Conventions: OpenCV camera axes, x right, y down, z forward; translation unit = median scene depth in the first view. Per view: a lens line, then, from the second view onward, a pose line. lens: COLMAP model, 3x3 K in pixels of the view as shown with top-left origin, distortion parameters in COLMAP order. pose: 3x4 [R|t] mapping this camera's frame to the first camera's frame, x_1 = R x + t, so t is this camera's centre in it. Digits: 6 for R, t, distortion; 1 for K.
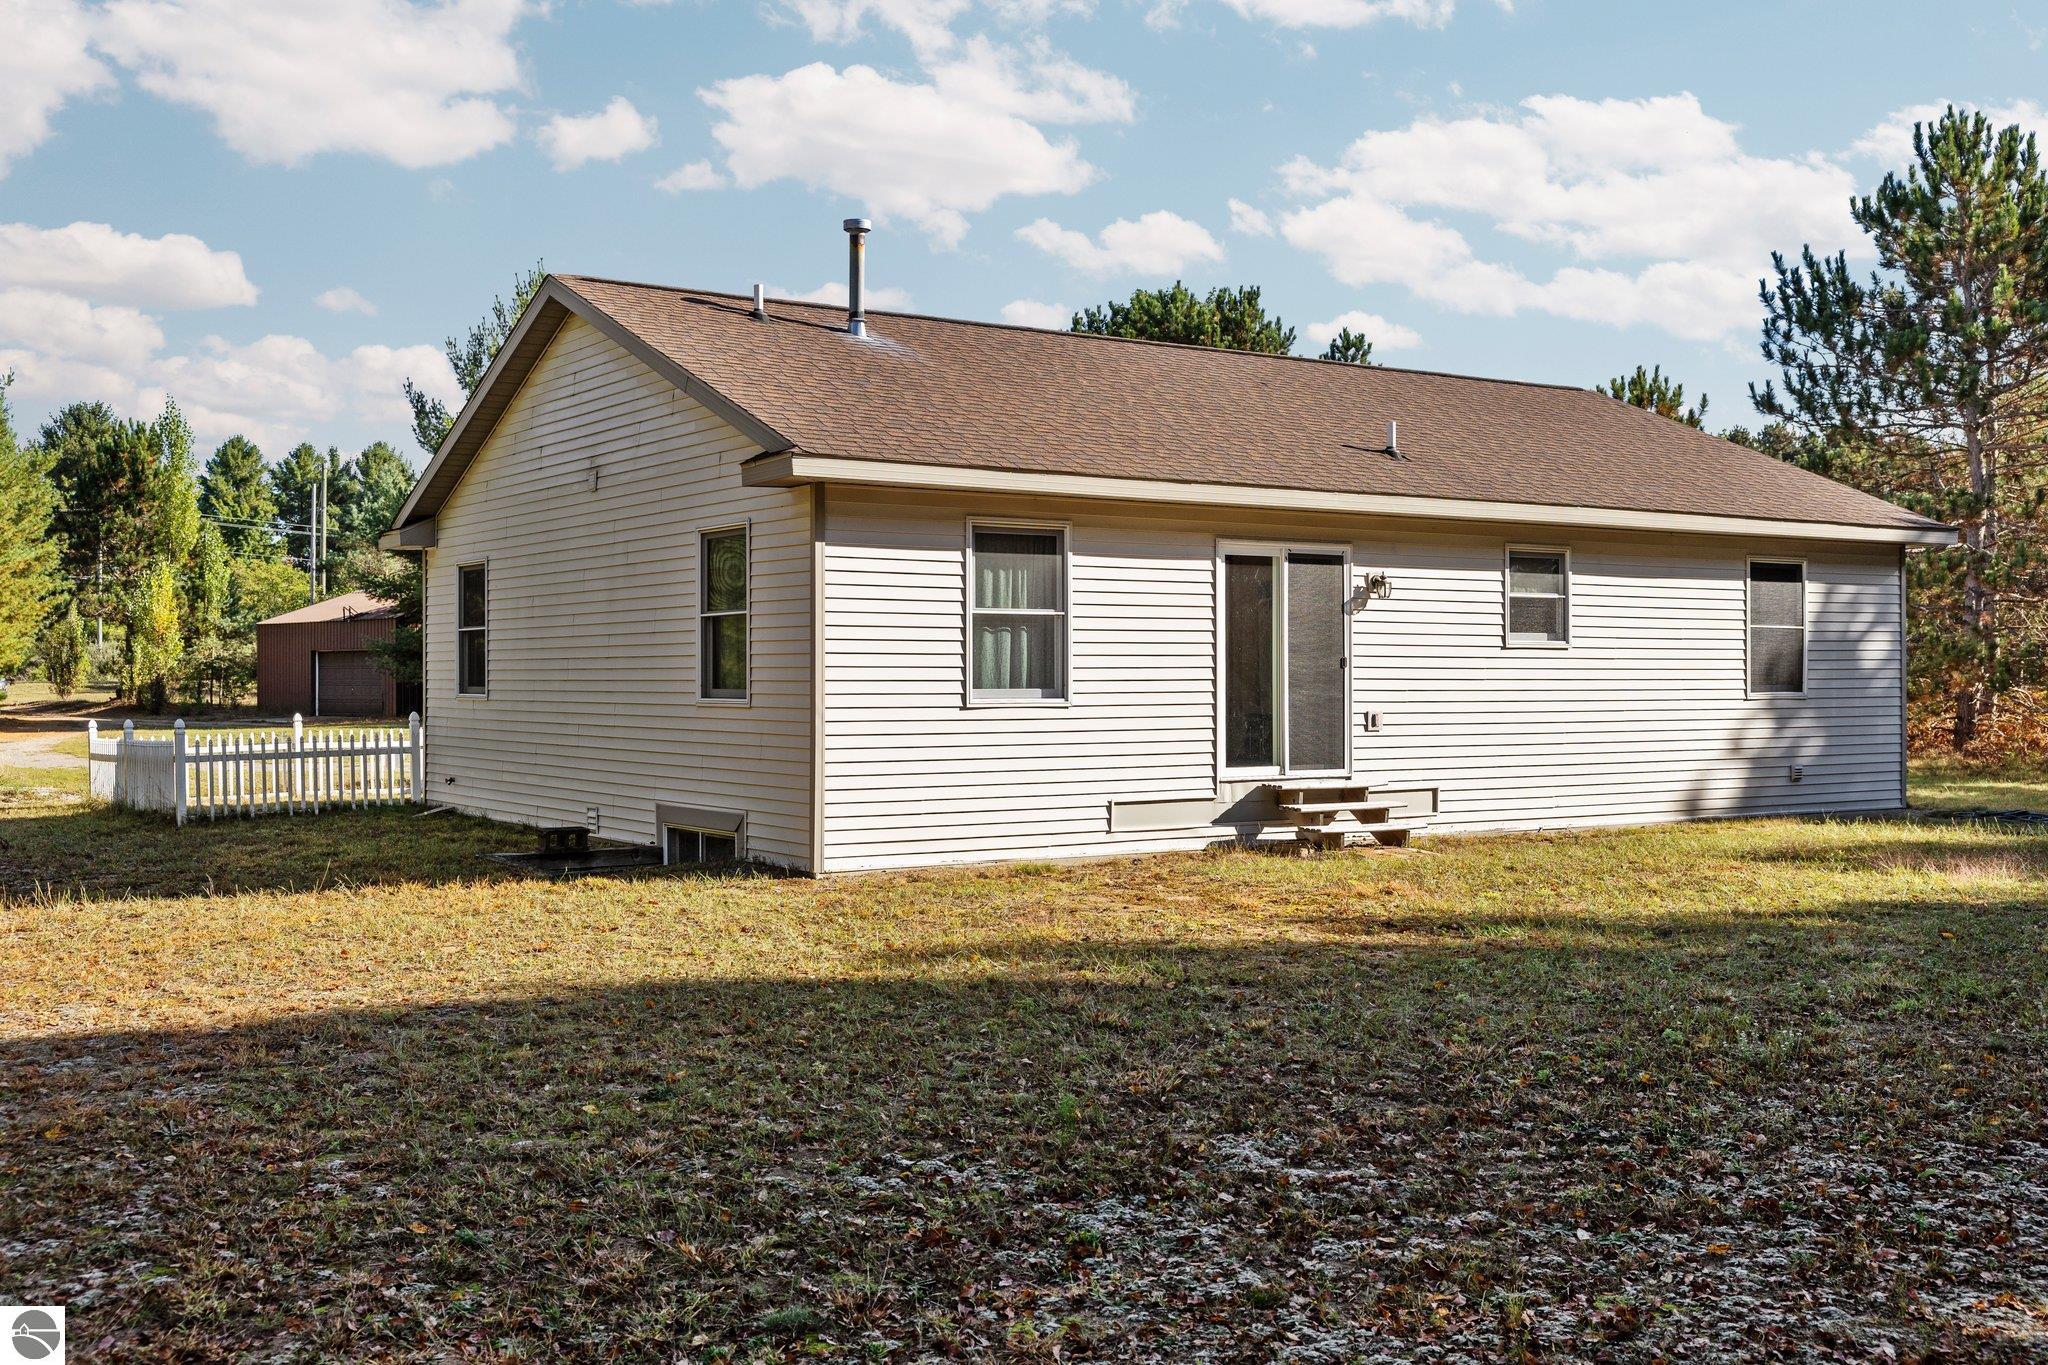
lens RADIAL K [[2090.7, 0, 1024.1], [0, 2090.7, 690.4], [0, 0, 1]] dist [-0.002534, 0.000000]
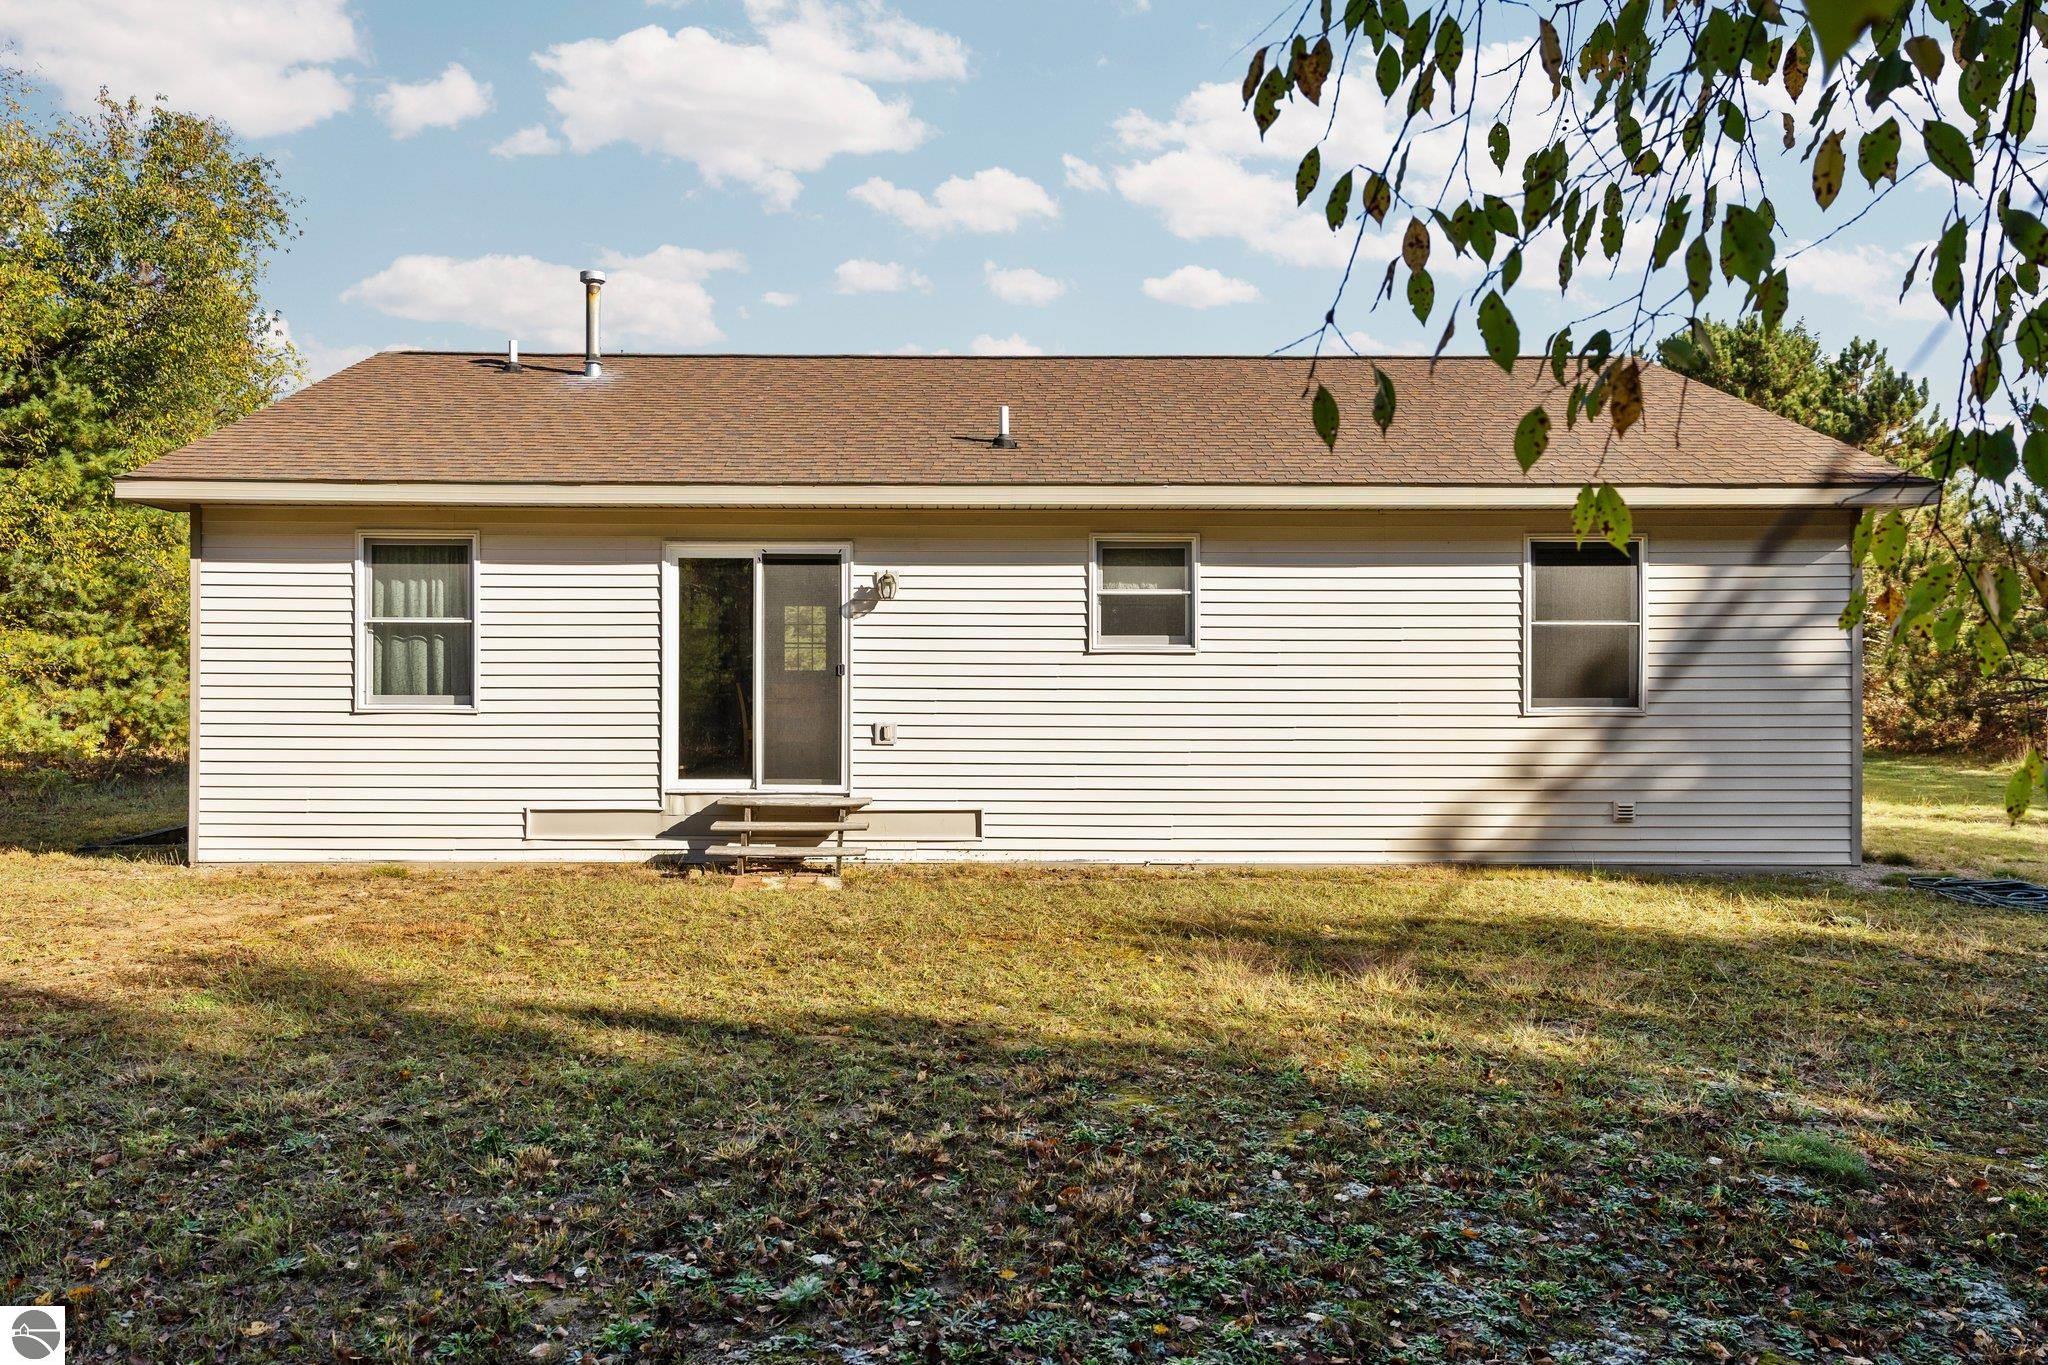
lens RADIAL K [[1422.5, 0, 1023.9], [0, 1422.5, 678.8], [0, 0, 1]] dist [0.020158, 0.002380]
pose [[0.834335, 0.007406, -0.551209, 0.566267], [-0.006767, 0.999972, 0.003193, -0.011824], [0.551217, 0.001066, 0.834361, 0.517273]]
